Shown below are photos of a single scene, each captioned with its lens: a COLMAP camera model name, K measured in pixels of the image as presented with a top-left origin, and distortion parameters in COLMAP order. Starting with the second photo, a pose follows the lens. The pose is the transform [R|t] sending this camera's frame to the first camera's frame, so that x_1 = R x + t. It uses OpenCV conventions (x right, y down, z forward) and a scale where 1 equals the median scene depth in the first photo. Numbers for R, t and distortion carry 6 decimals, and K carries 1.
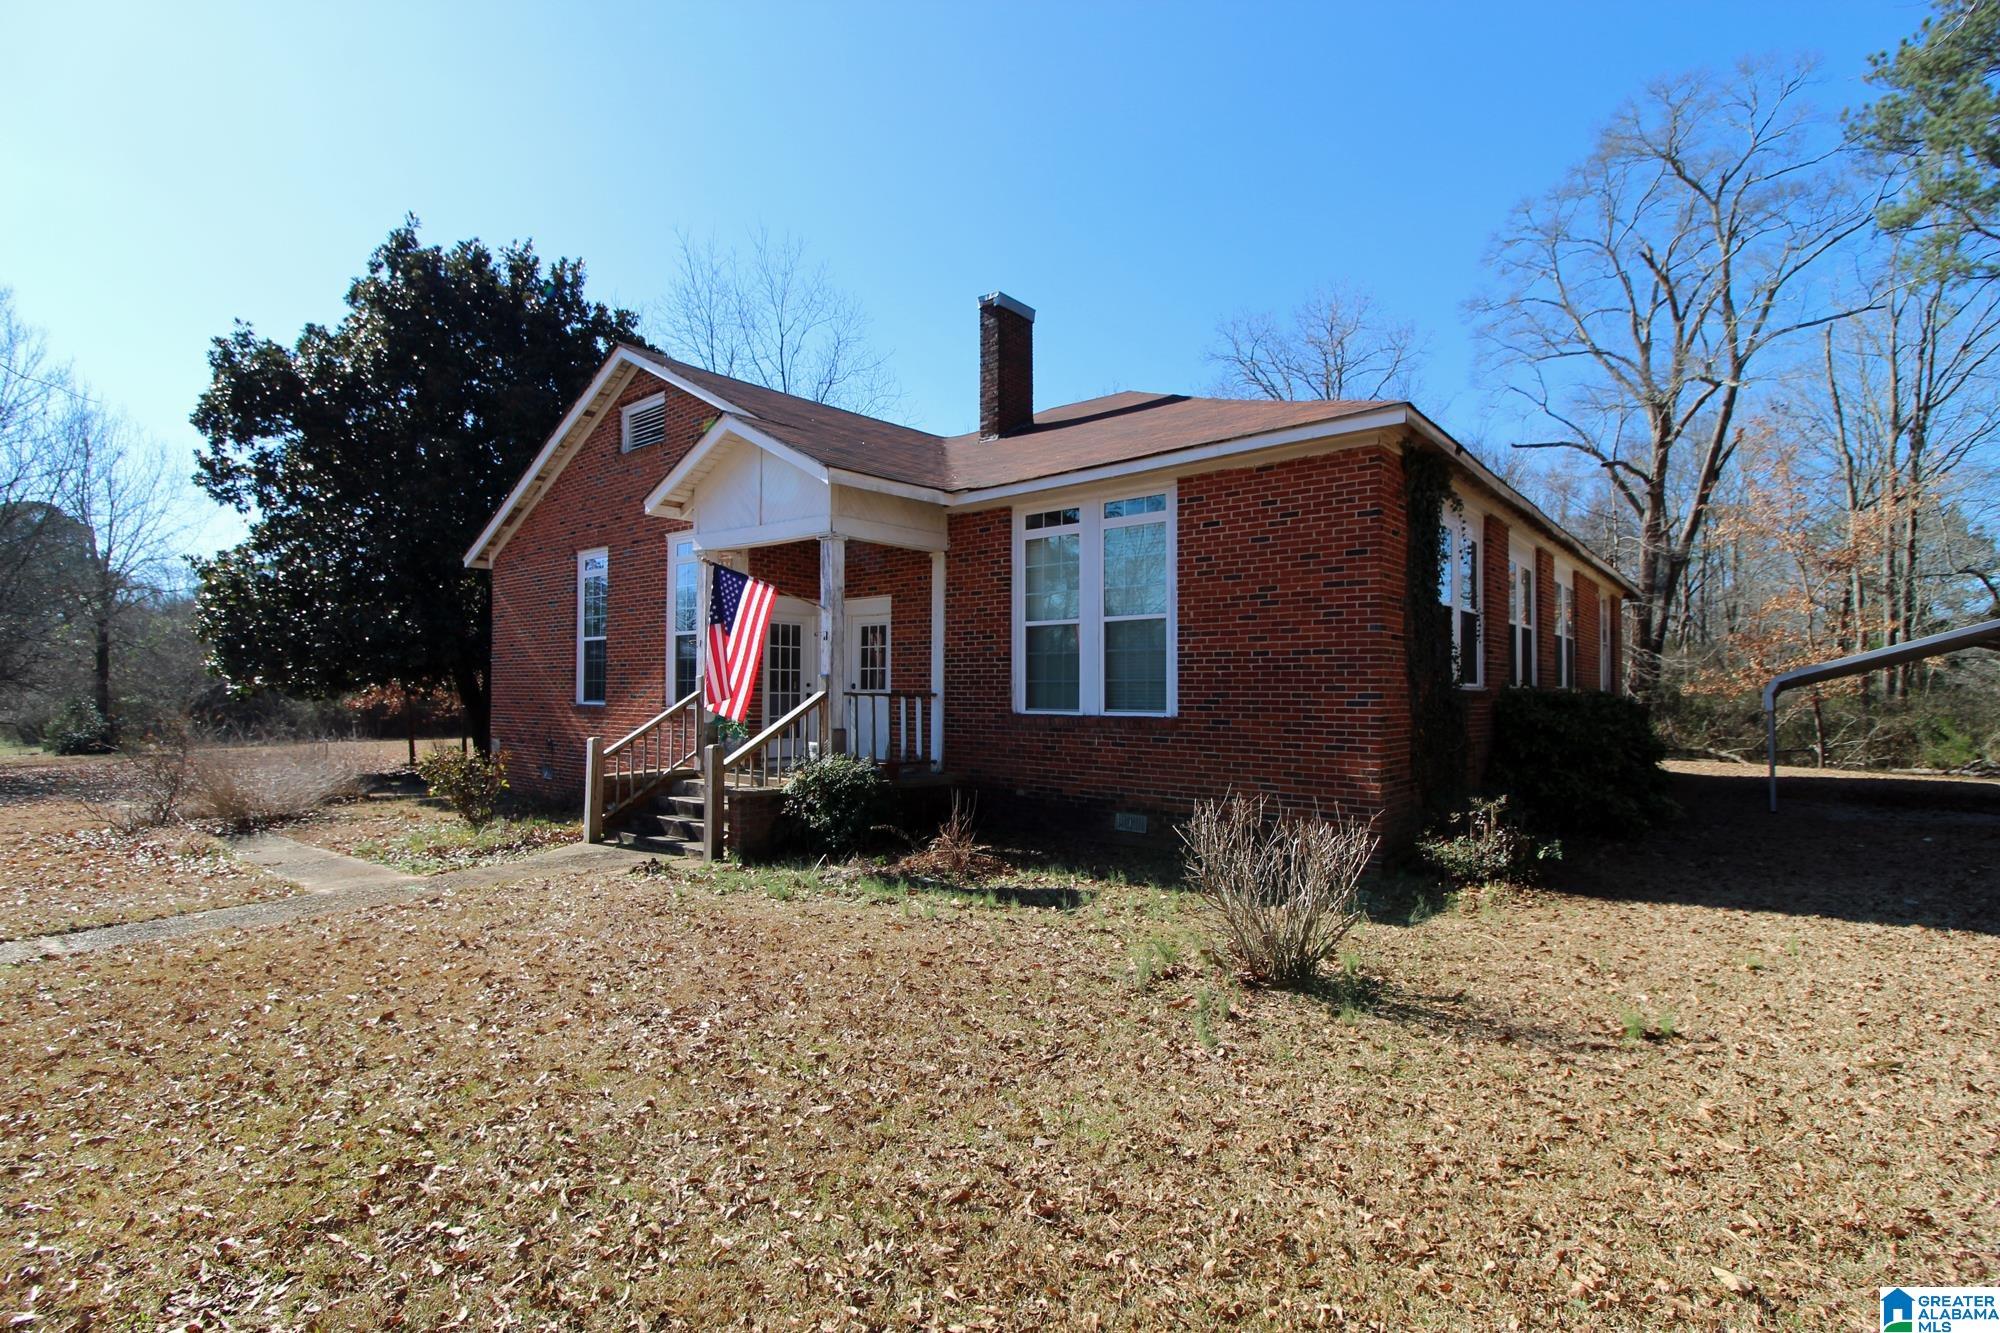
lens RADIAL K [[929.2, 0, 999.0], [0, 929.2, 671.0], [0, 0, 1]] dist [-0.010610, -0.003191]
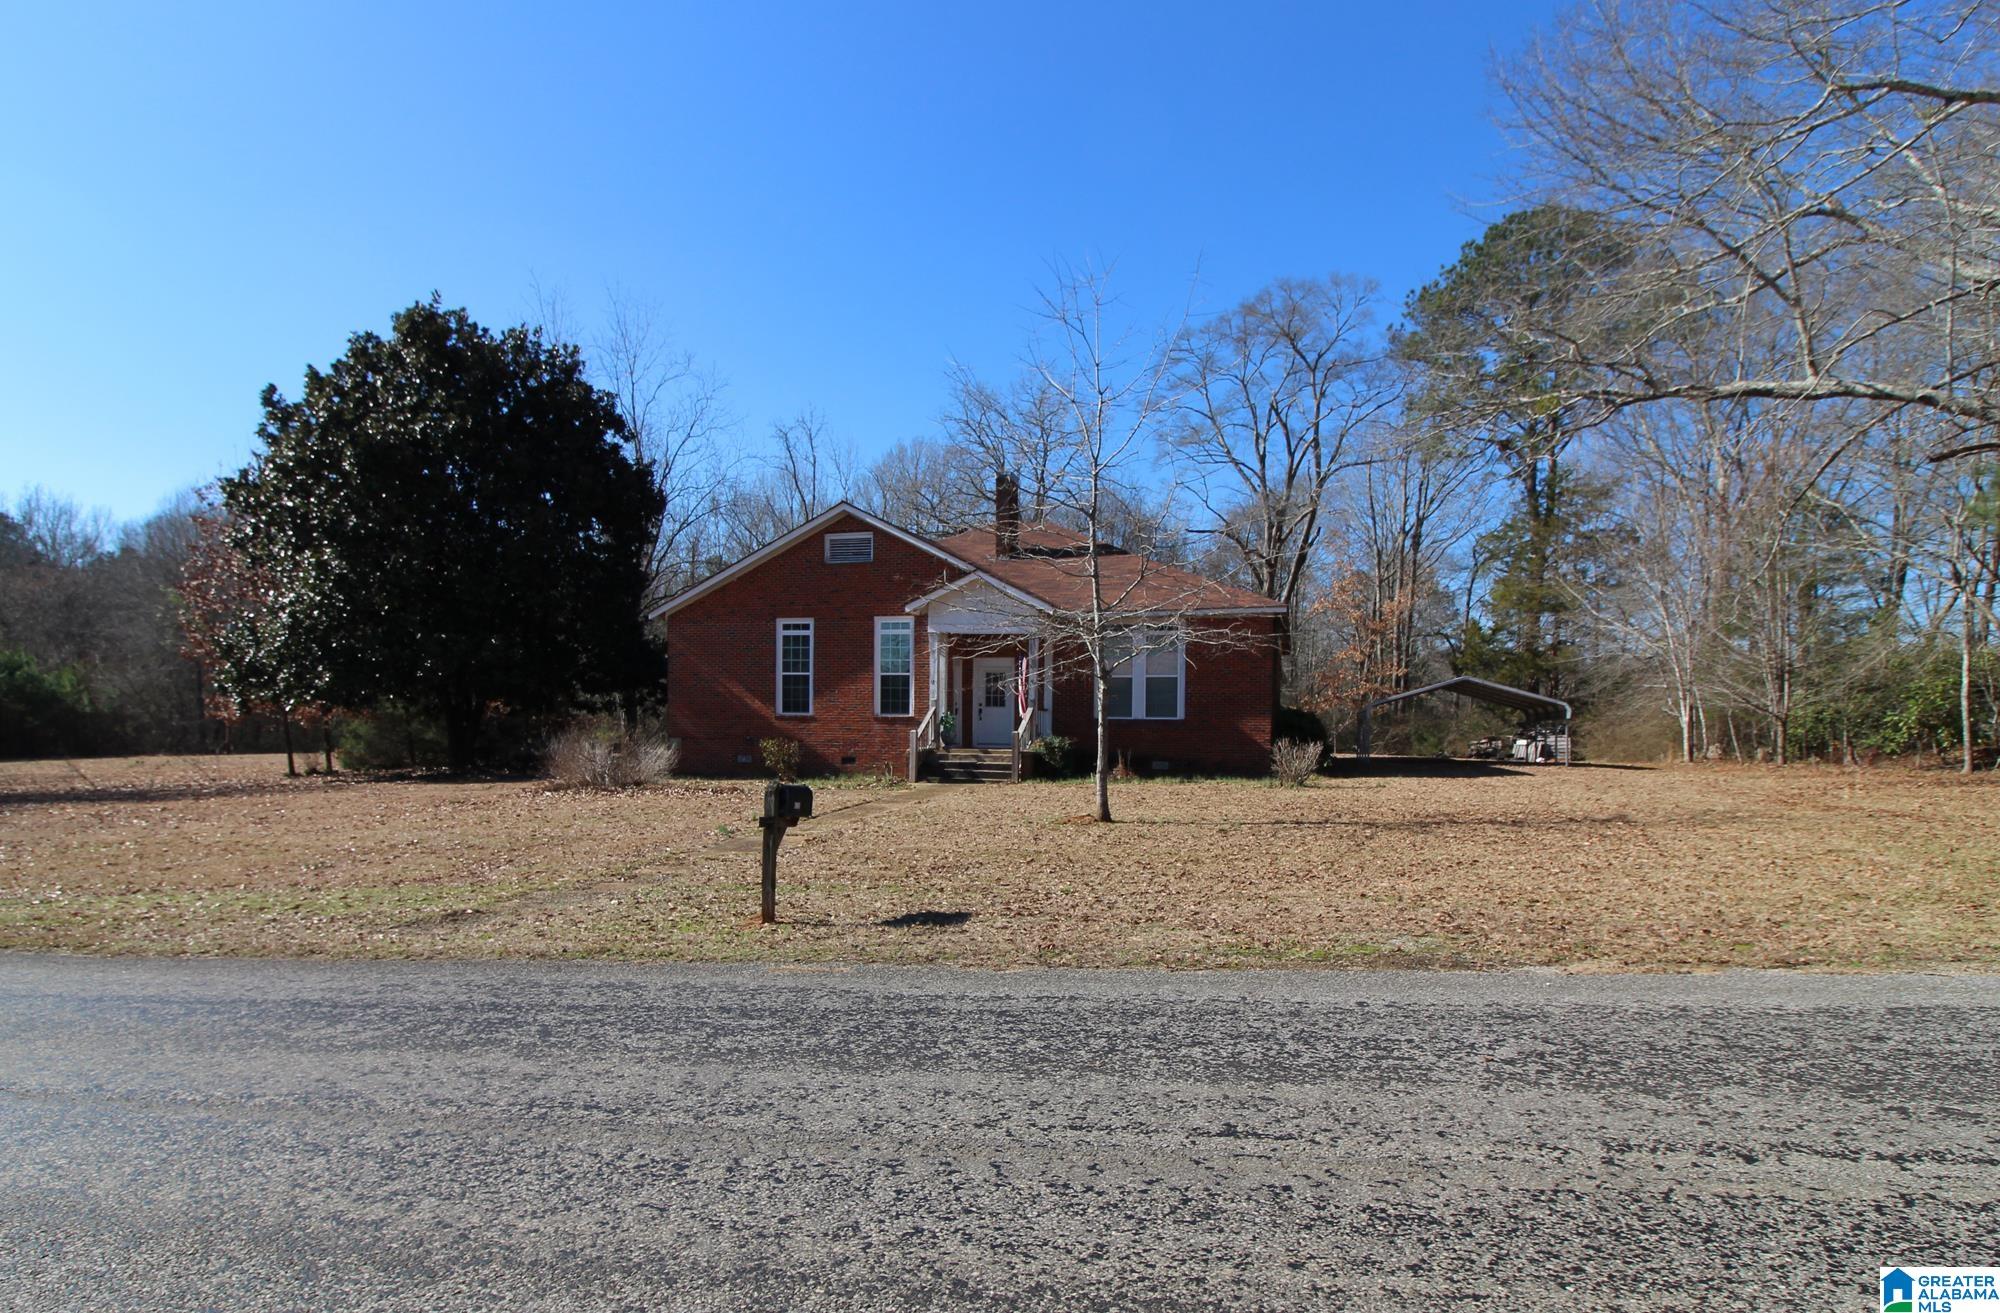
lens RADIAL K [[1064.0, 0, 970.8], [0, 1064.0, 721.8], [0, 0, 1]] dist [0.033063, 0.000219]
pose [[0.918601, 0.000019, 0.395186, -0.614195], [-0.013860, 0.999386, 0.032169, -0.010170], [-0.394942, -0.035028, 0.918038, -0.569407]]
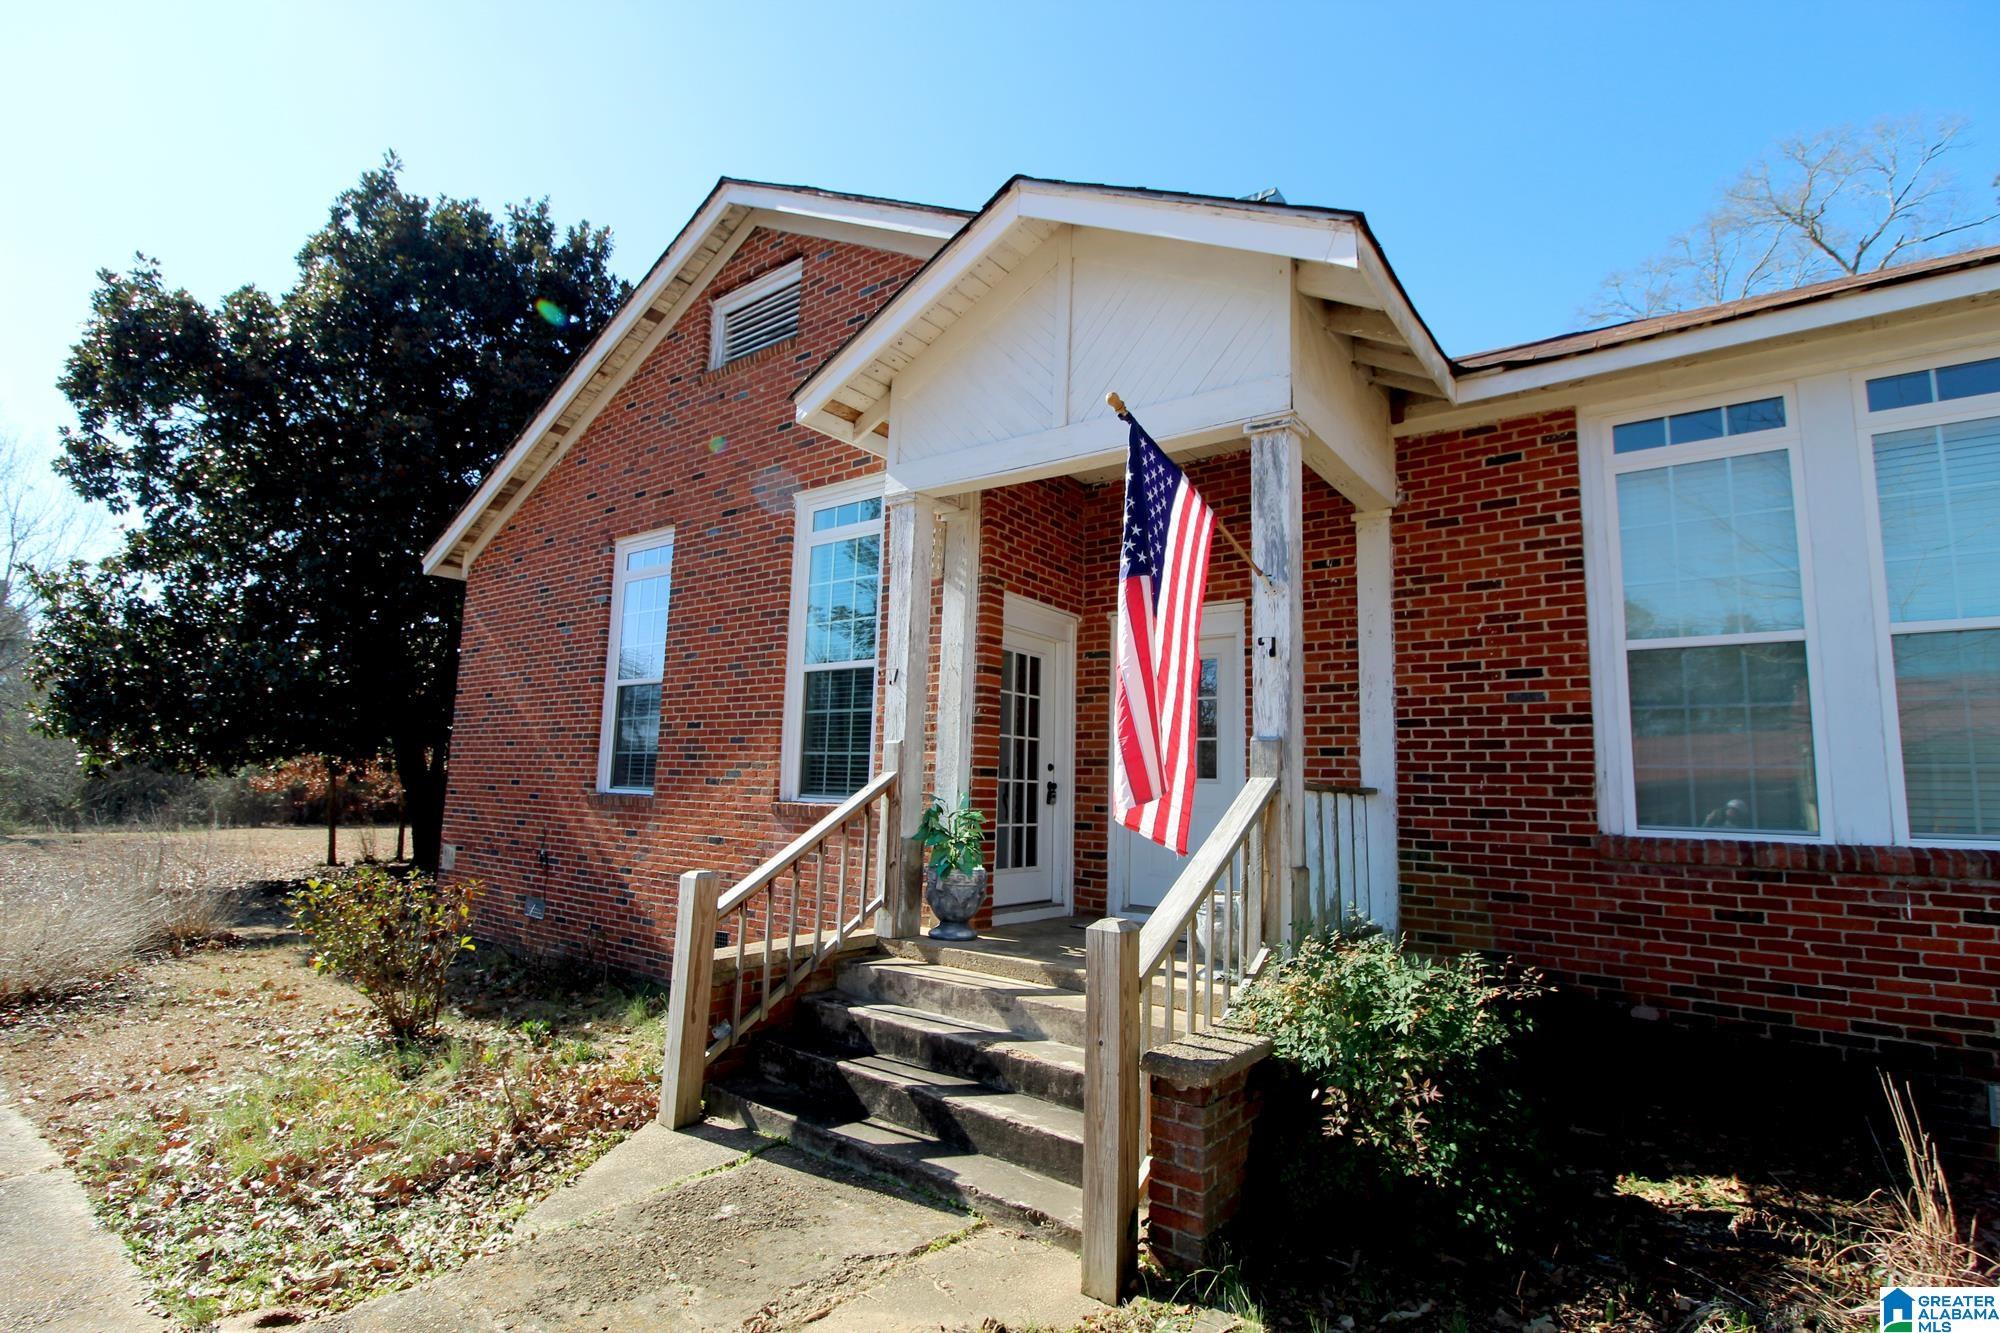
lens RADIAL K [[929.2, 0, 997.2], [0, 929.2, 670.0], [0, 0, 1]] dist [-0.010610, -0.003191]
pose [[0.998851, 0.029782, 0.037551, -0.158123], [-0.025619, 0.993945, -0.106850, 0.010518], [-0.040506, 0.105765, 0.993566, 0.277290]]
